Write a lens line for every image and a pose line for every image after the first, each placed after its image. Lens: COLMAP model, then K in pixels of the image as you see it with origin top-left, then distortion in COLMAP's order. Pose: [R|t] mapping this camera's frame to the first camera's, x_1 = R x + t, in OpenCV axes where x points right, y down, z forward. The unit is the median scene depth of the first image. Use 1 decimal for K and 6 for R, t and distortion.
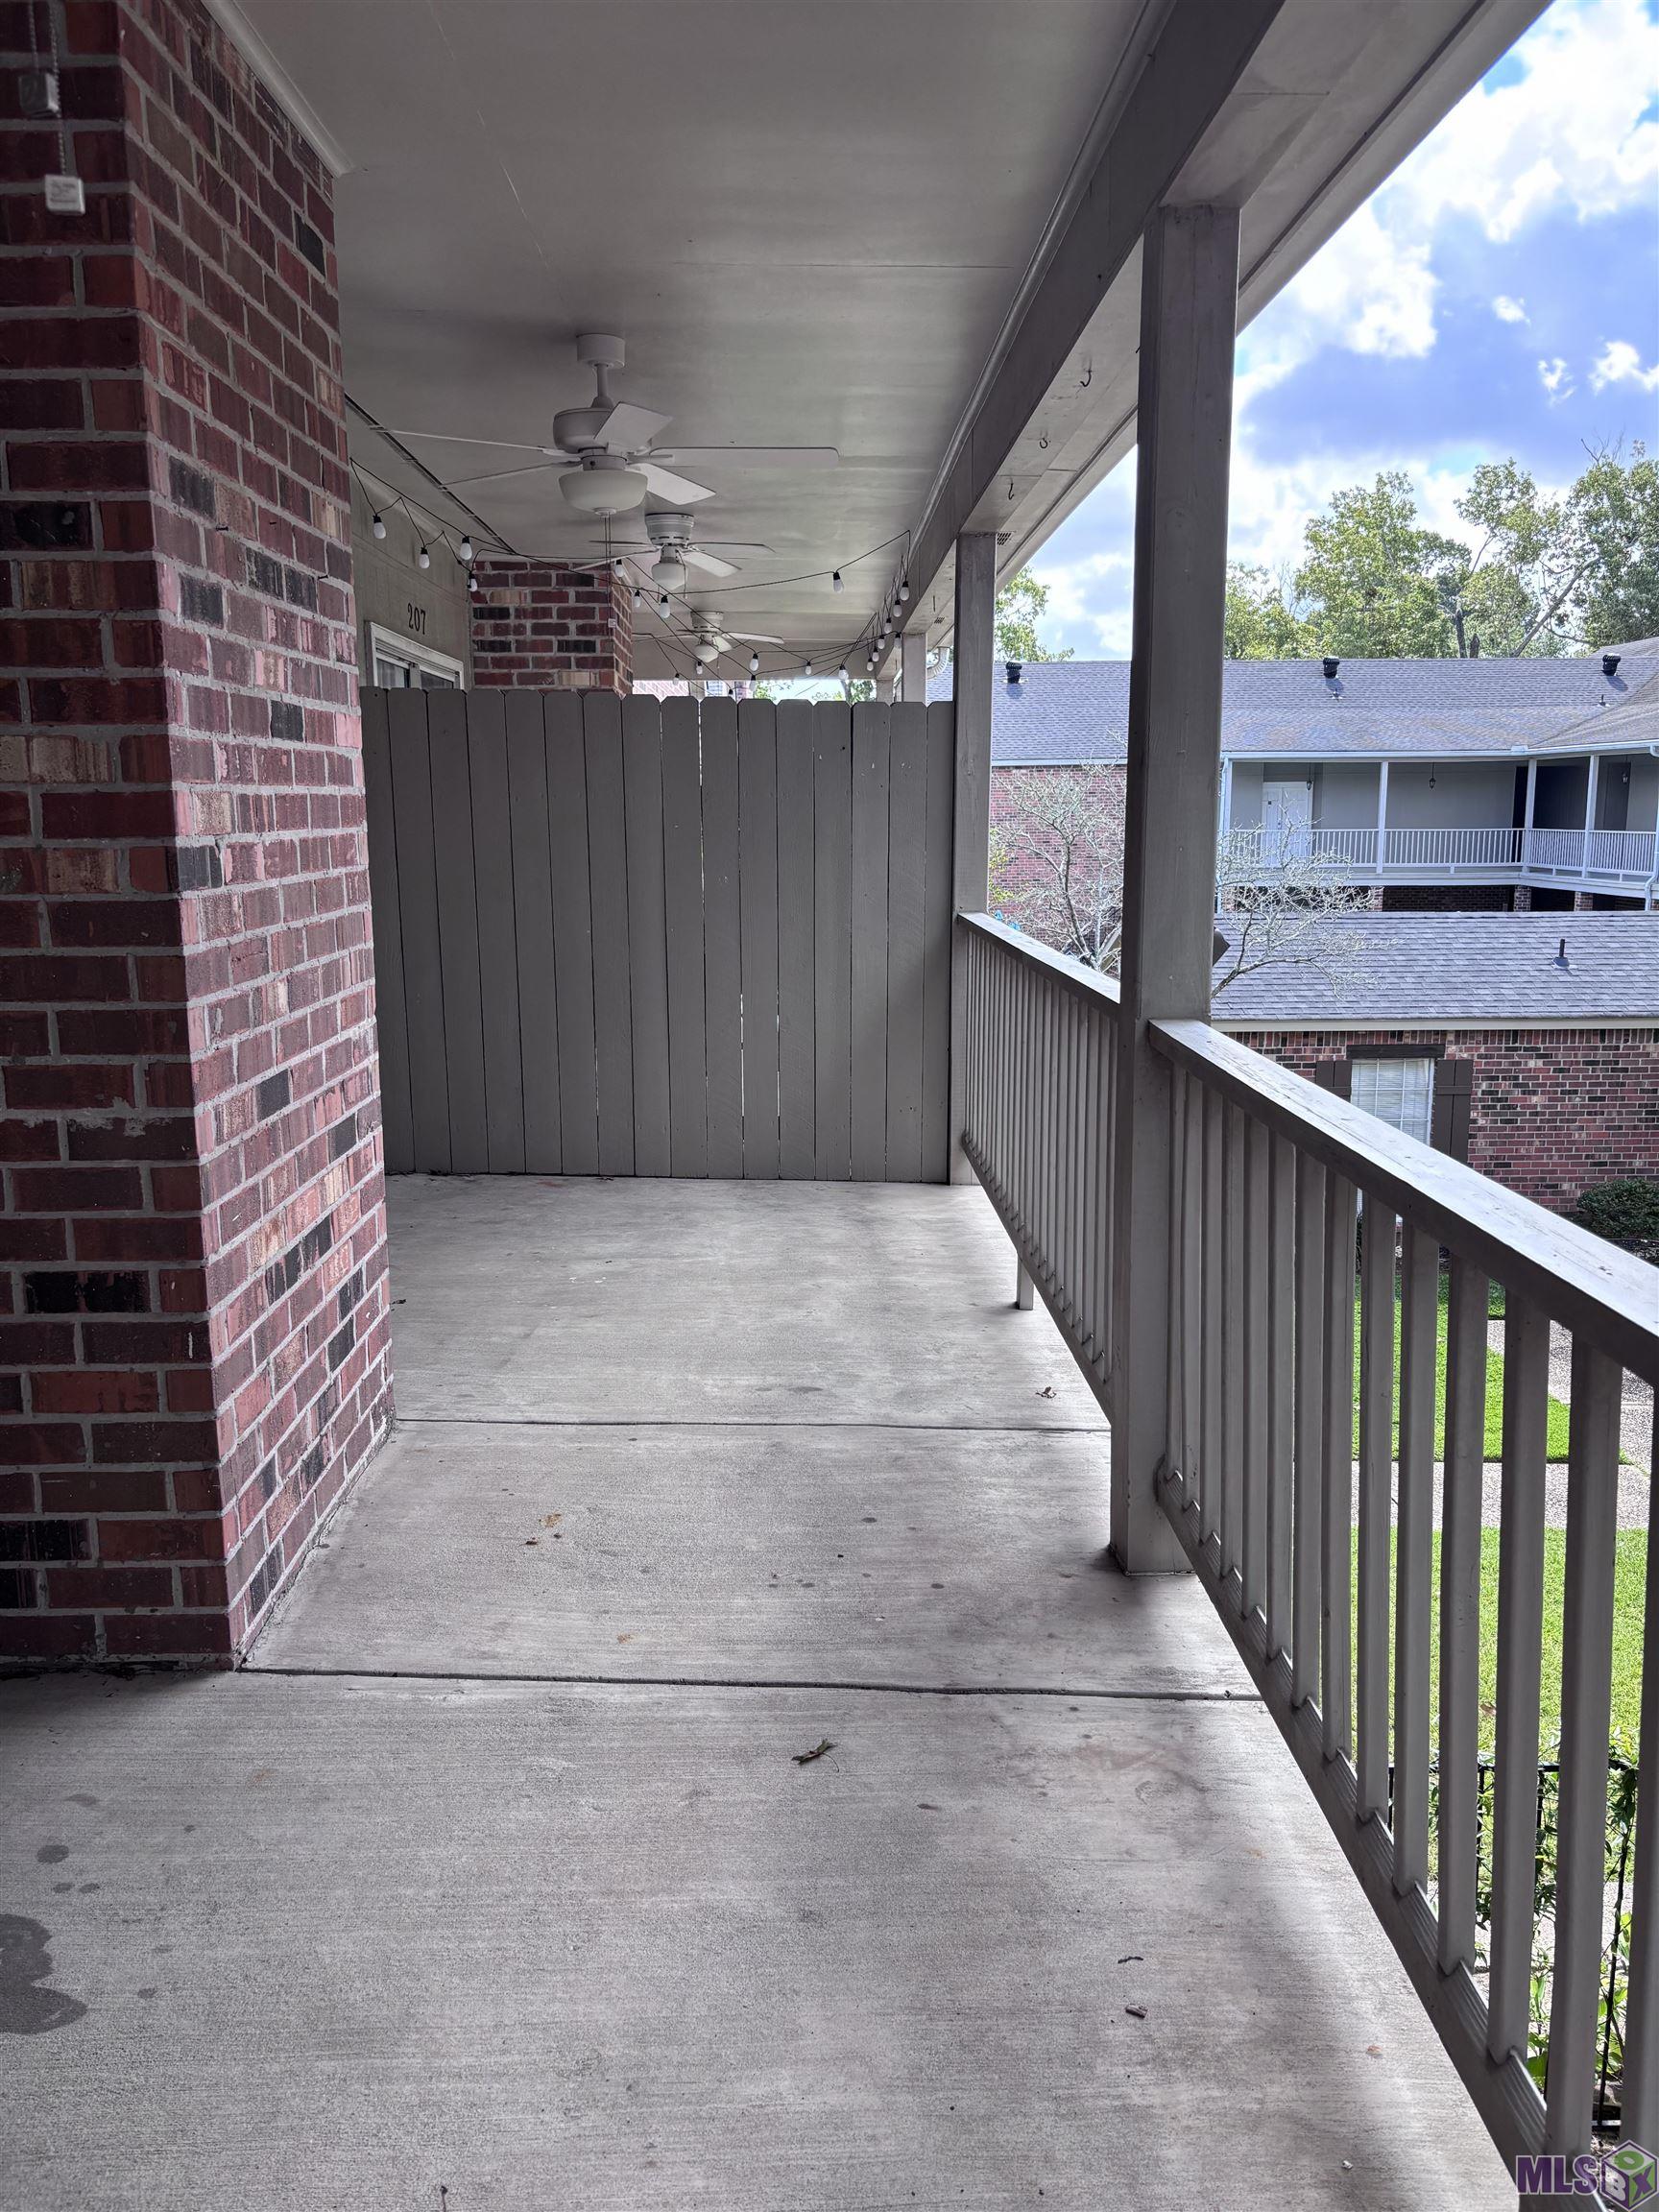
lens RADIAL K [[1651.8, 0, 823.0], [0, 1651.8, 1117.9], [0, 0, 1]] dist [0.071819, -0.095190]
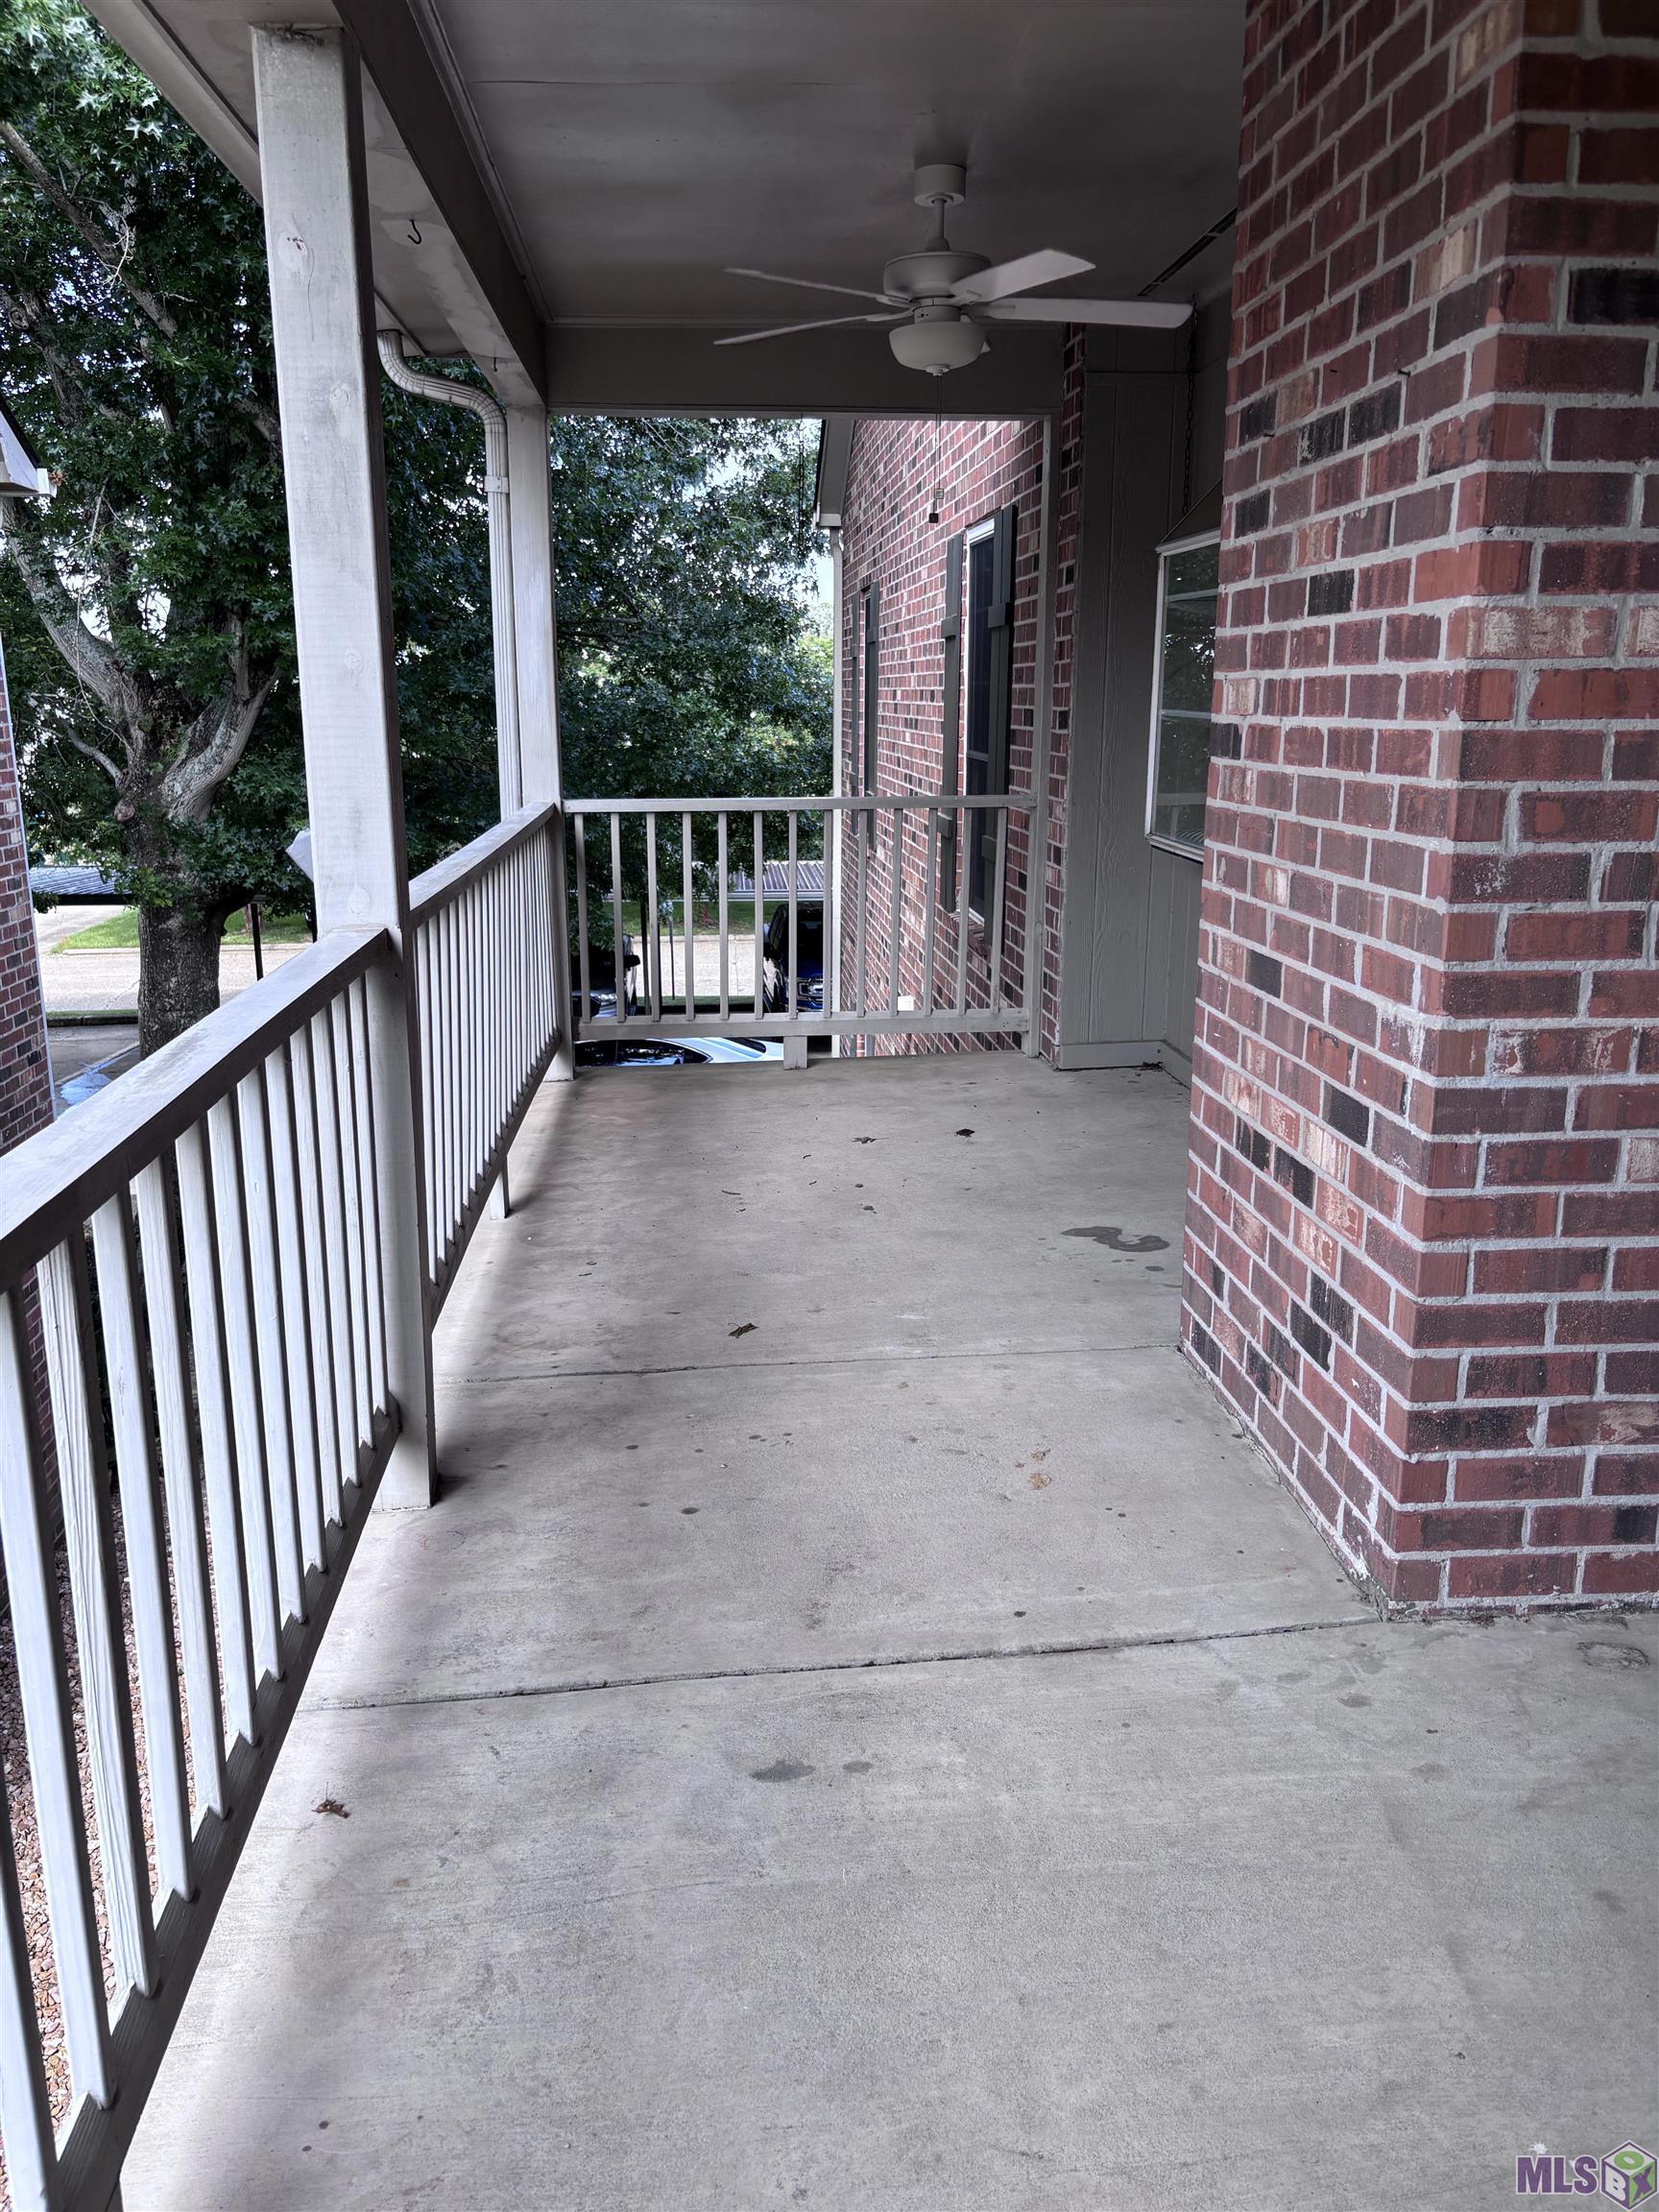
lens RADIAL K [[1651.8, 0, 823.0], [0, 1651.8, 1117.9], [0, 0, 1]] dist [0.071819, -0.095190]
pose [[-0.998208, 0.019382, -0.056610, 0.004016], [-0.006320, 0.906642, 0.421854, -0.370897], [0.059502, 0.421456, -0.904895, 1.978258]]
